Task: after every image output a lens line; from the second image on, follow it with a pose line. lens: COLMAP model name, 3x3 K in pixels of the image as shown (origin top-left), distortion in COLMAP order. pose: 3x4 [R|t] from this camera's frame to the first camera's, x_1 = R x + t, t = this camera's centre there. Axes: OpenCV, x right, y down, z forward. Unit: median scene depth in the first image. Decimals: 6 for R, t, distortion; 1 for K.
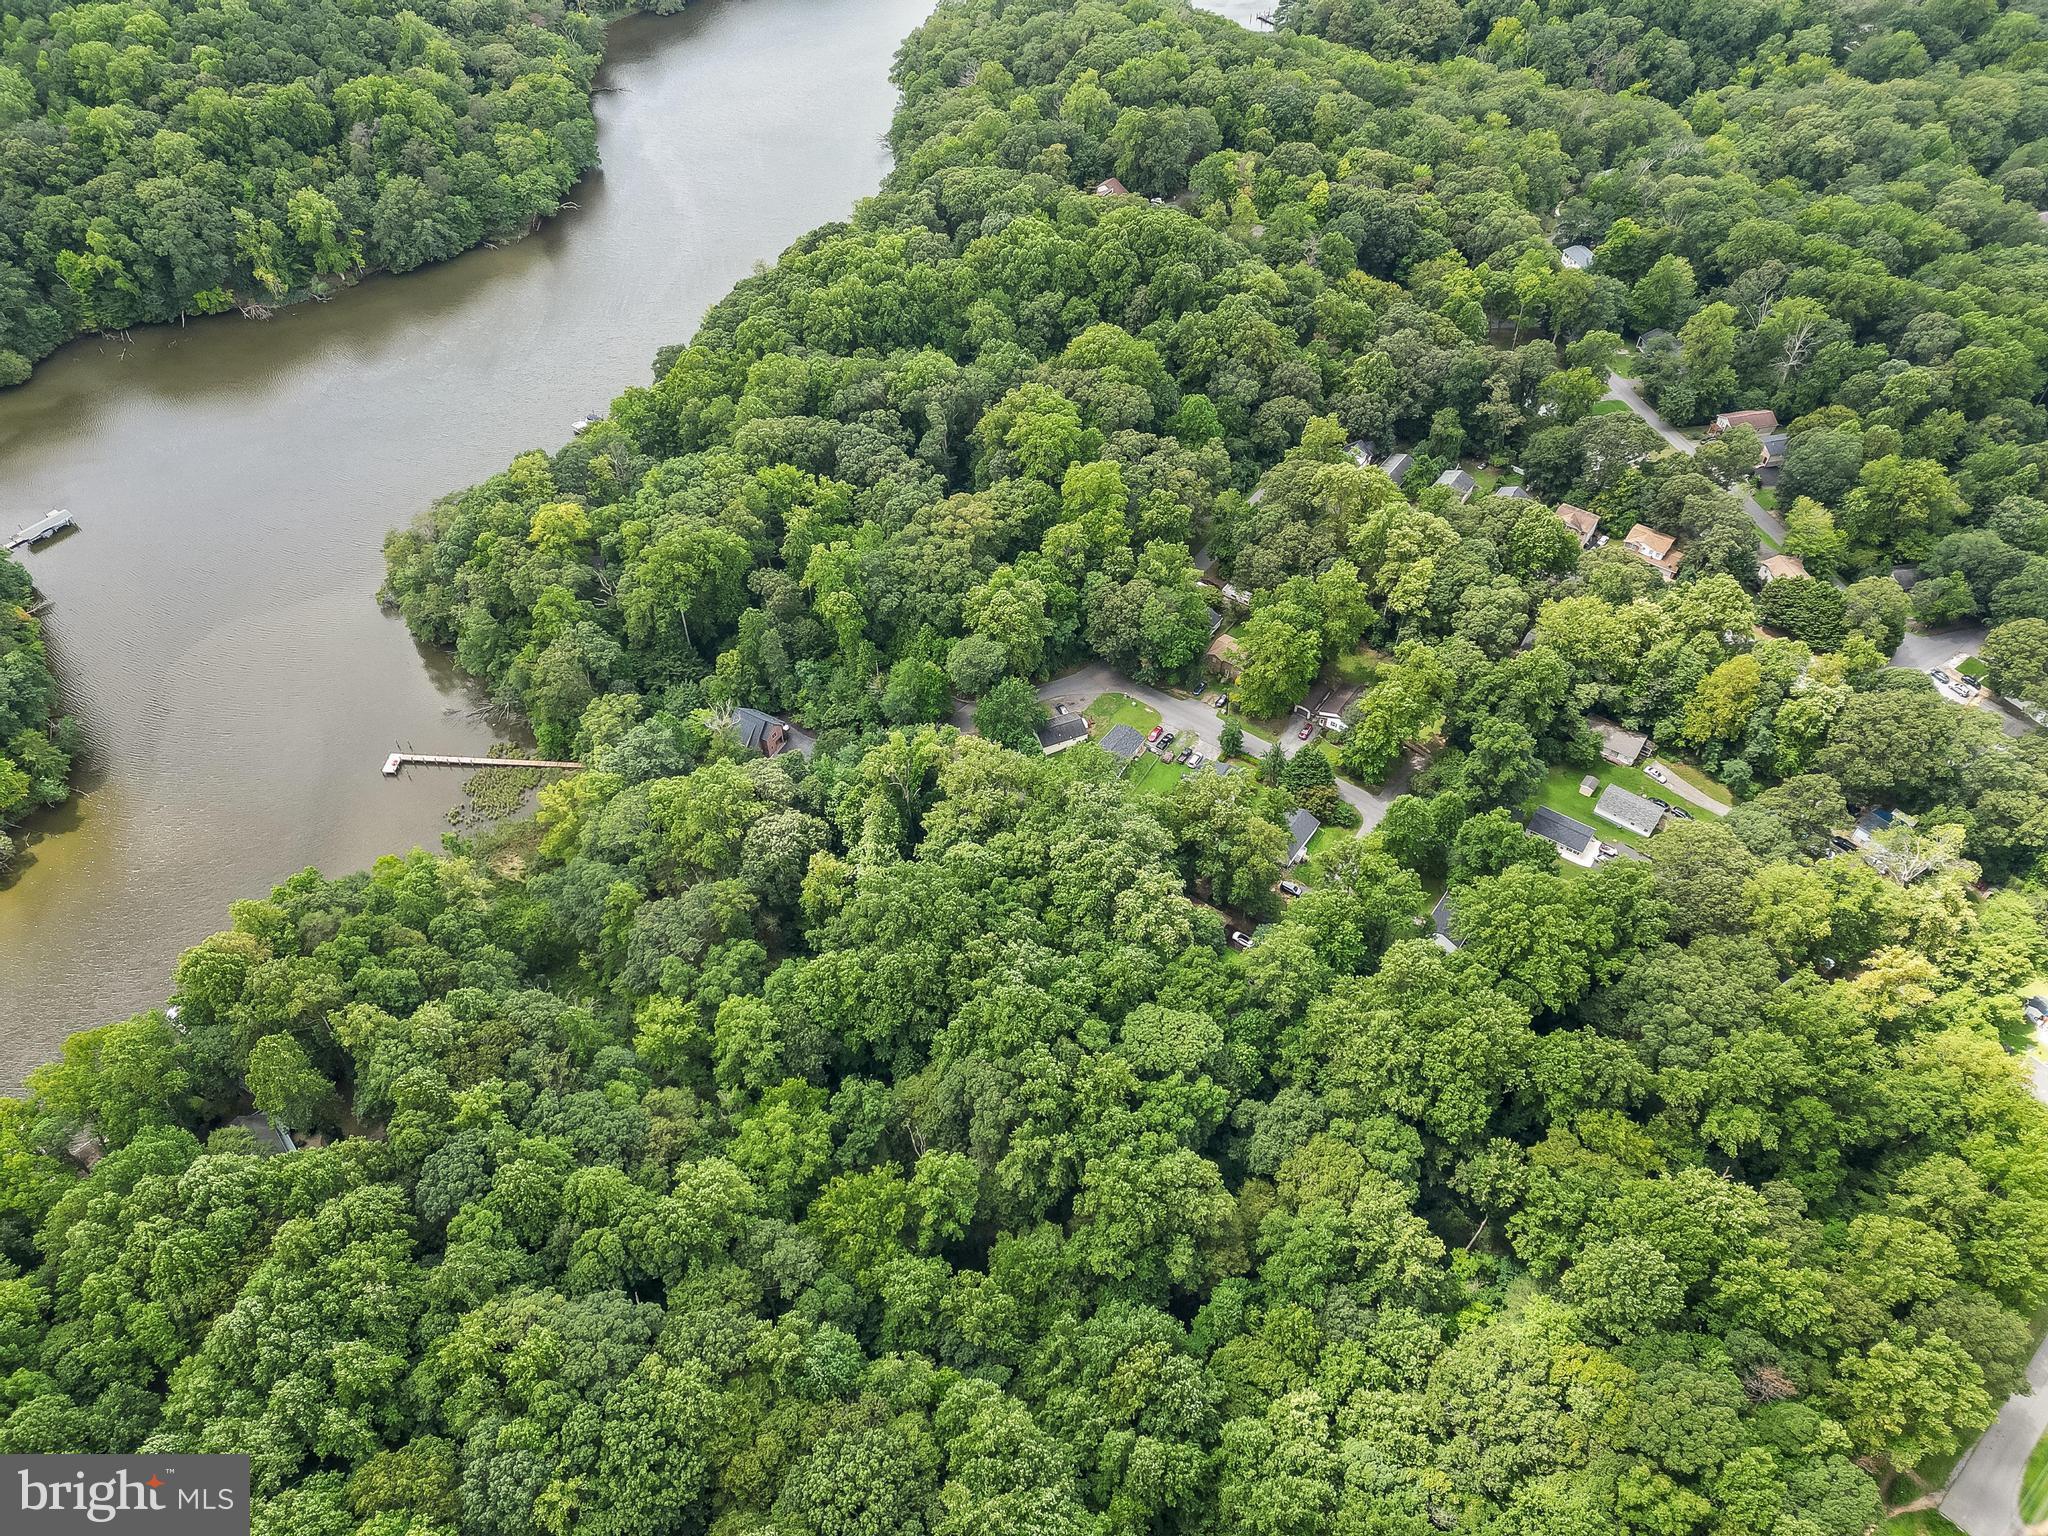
lens RADIAL K [[1445.2, 0, 1016.8], [0, 1445.2, 738.4], [0, 0, 1]] dist [0.105897, -0.119056]
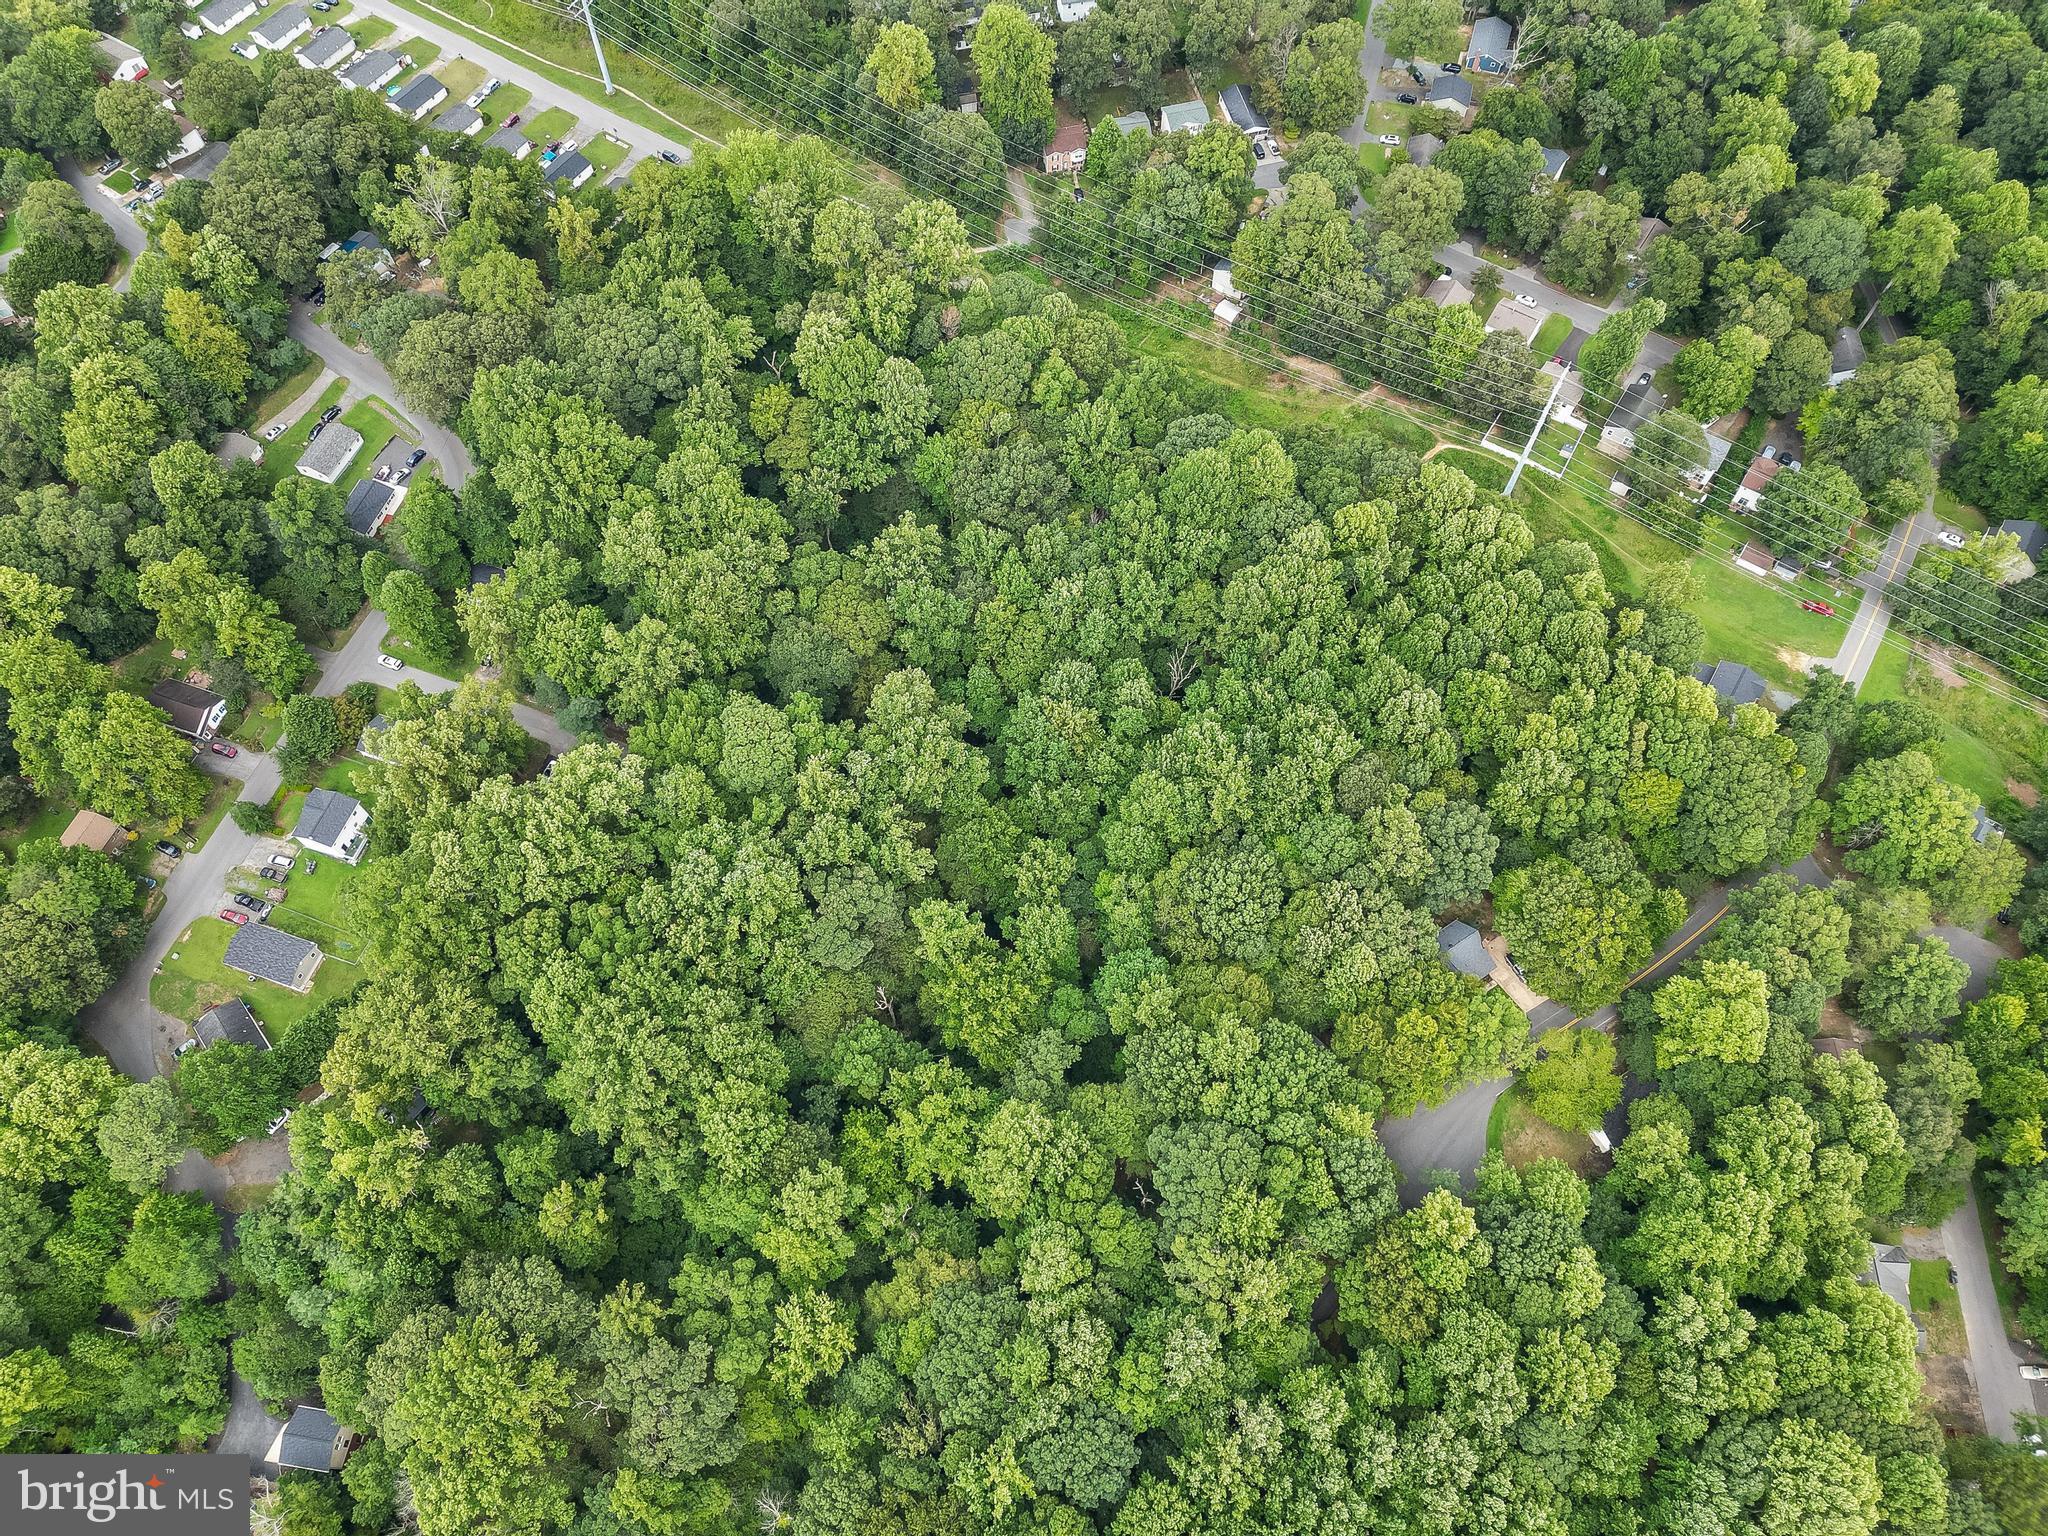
lens RADIAL K [[1423.7, 0, 1018.5], [0, 1423.7, 761.5], [0, 0, 1]] dist [0.065426, -0.068316]
pose [[-0.291827, -0.844267, 0.449500, -0.368059], [0.692607, 0.137583, 0.708072, -0.331049], [-0.659645, 0.517962, 0.544595, 0.339857]]
